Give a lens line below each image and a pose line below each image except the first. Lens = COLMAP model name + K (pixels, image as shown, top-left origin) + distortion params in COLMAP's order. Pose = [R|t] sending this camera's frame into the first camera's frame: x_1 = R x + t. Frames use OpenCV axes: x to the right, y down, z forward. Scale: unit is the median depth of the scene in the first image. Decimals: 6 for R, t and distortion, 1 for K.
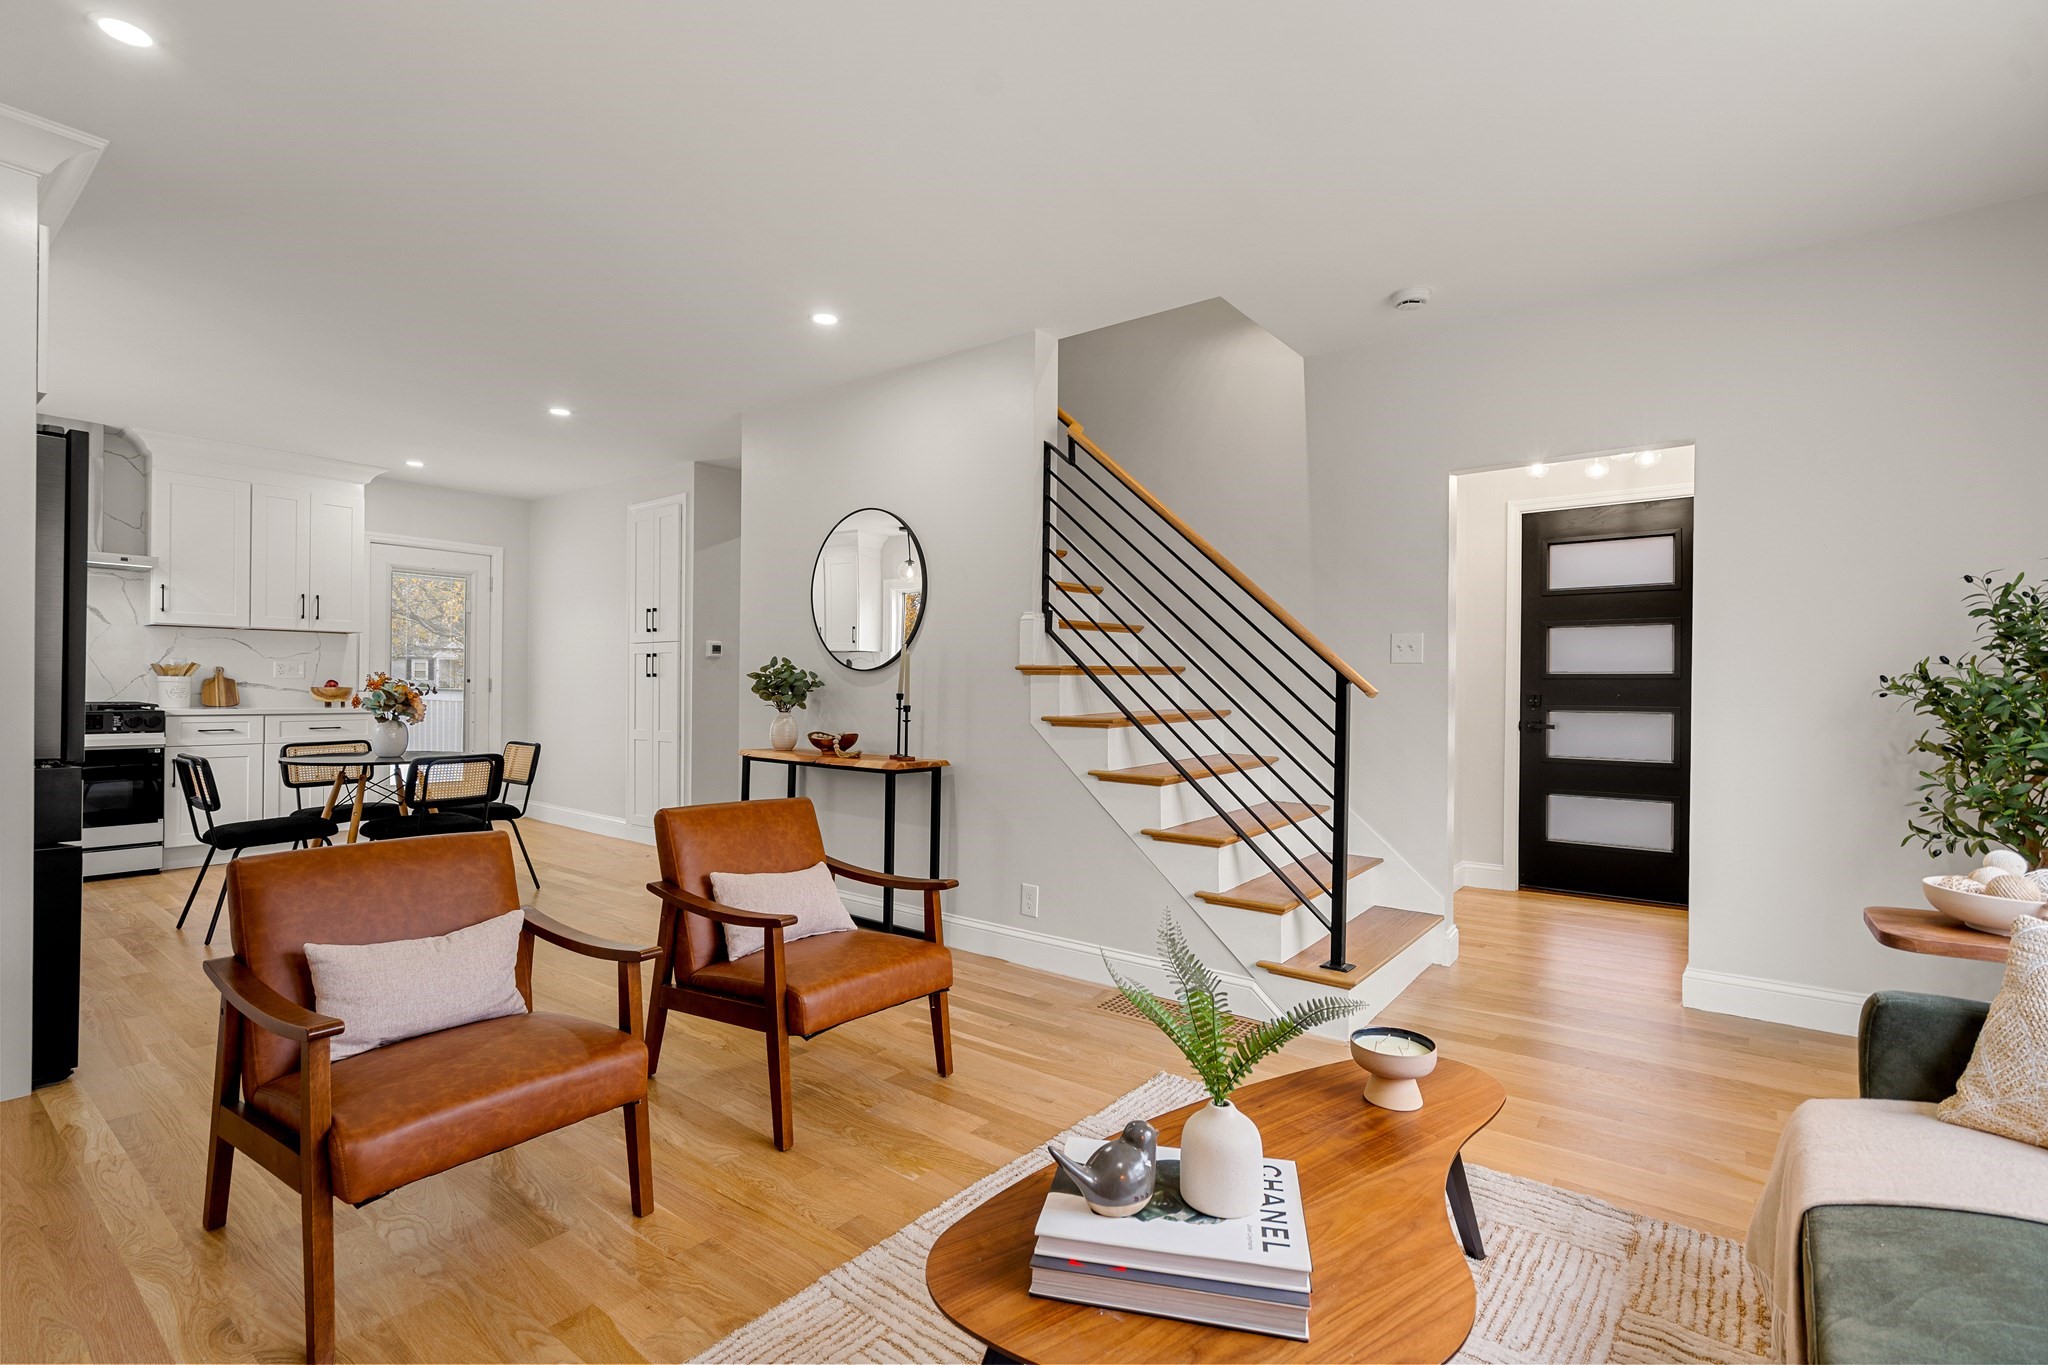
lens RADIAL K [[929.8, 0, 1017.7], [0, 929.8, 689.1], [0, 0, 1]] dist [0.000478, 0.000370]
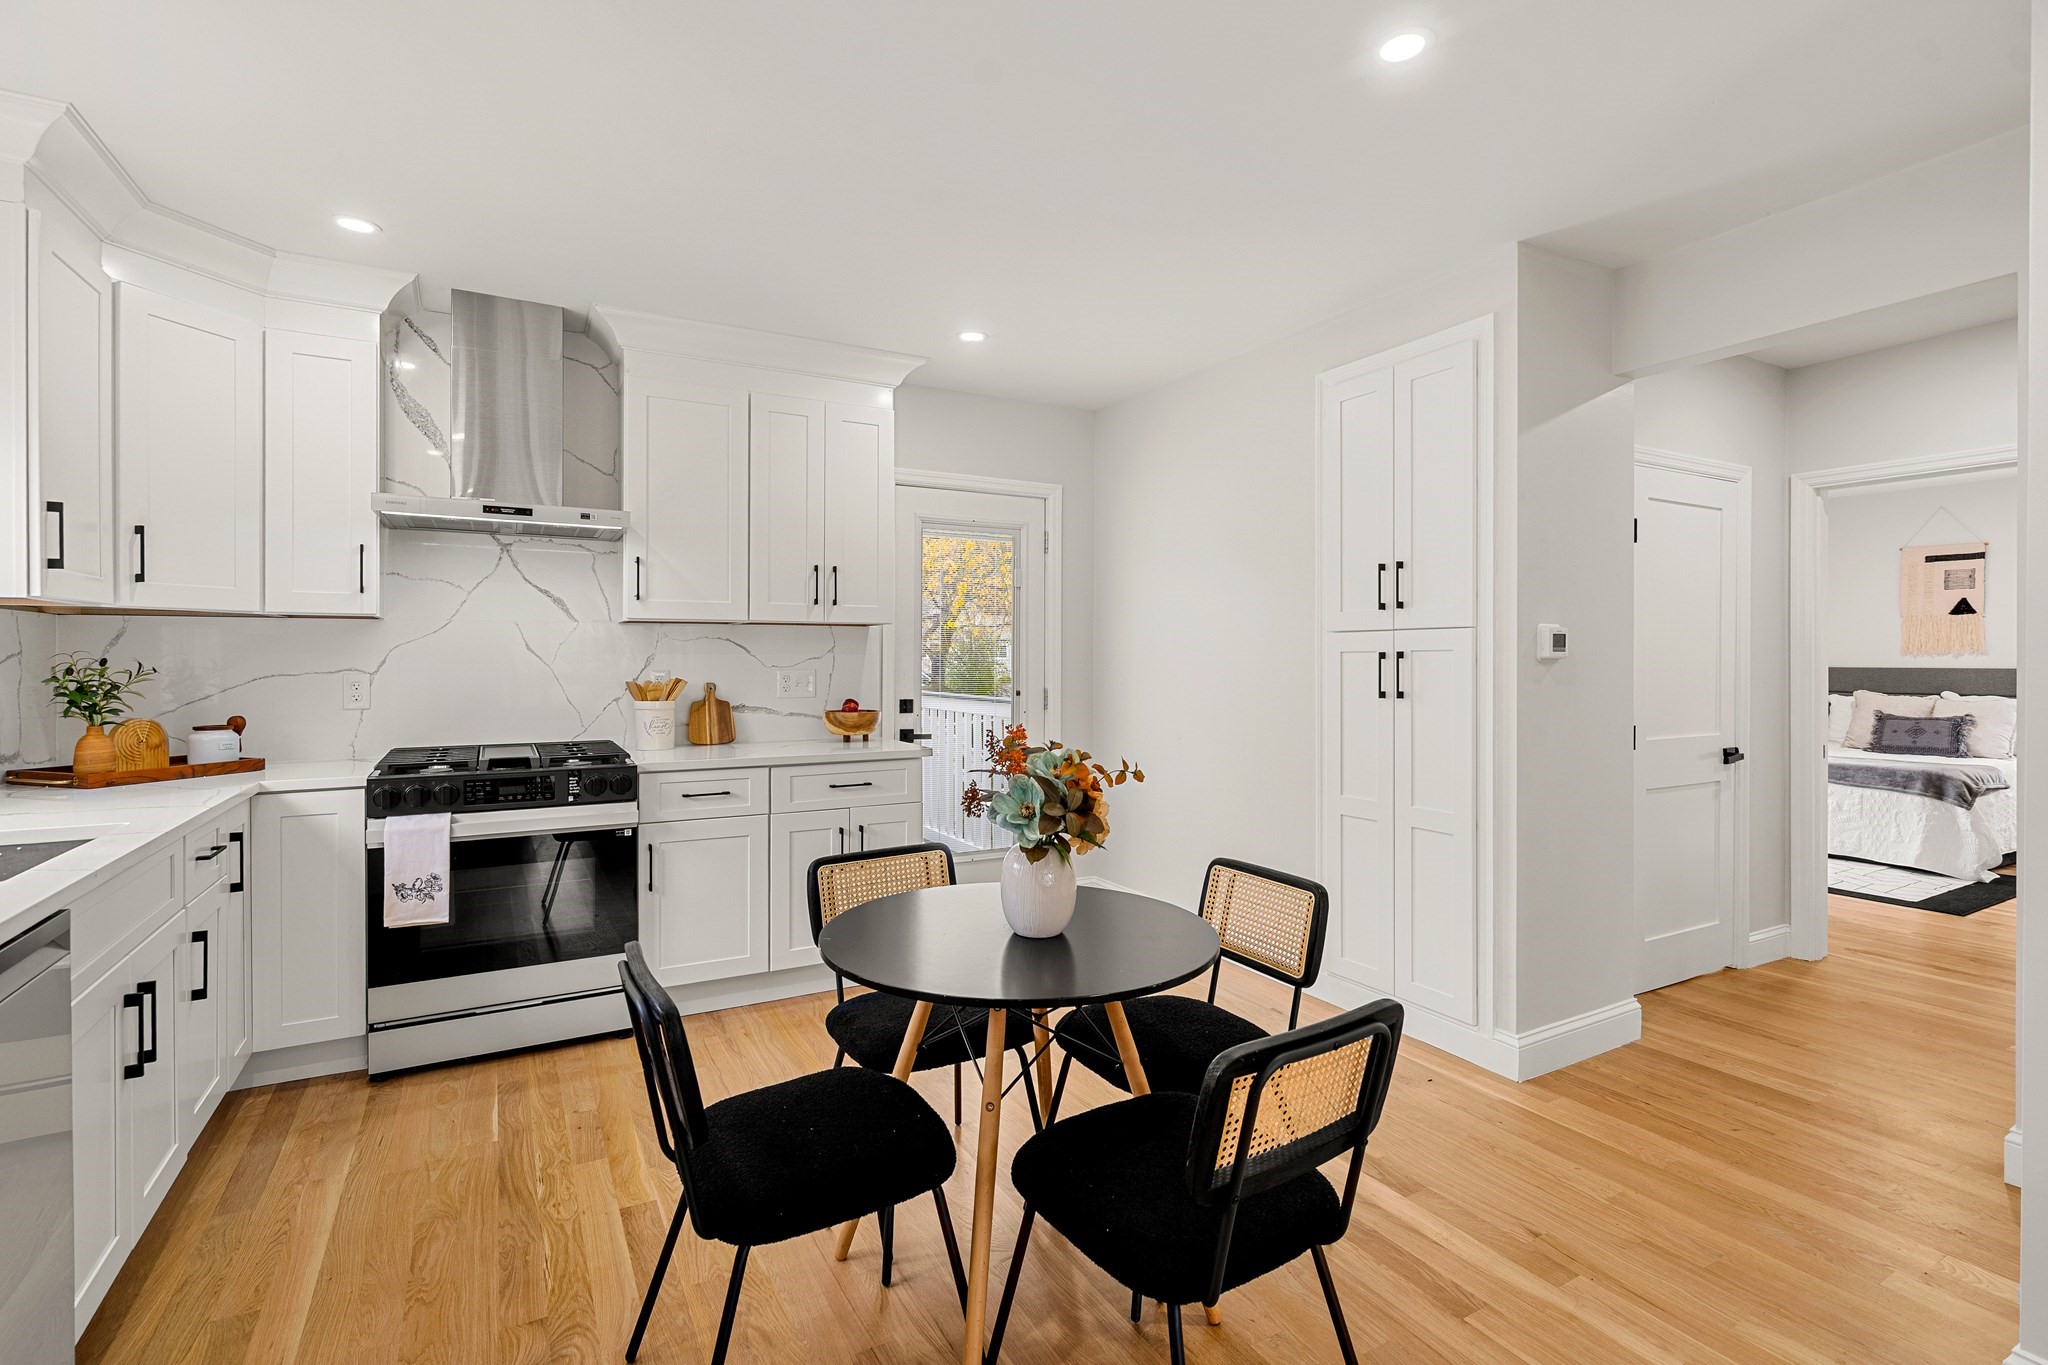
lens RADIAL K [[945.1, 0, 1014.9], [0, 945.1, 654.7], [0, 0, 1]] dist [0.000194, 0.000217]
pose [[0.920315, -0.011468, -0.391011, -0.503067], [0.008039, 0.999914, -0.010405, -0.043644], [0.391096, 0.006433, 0.920327, 0.591921]]
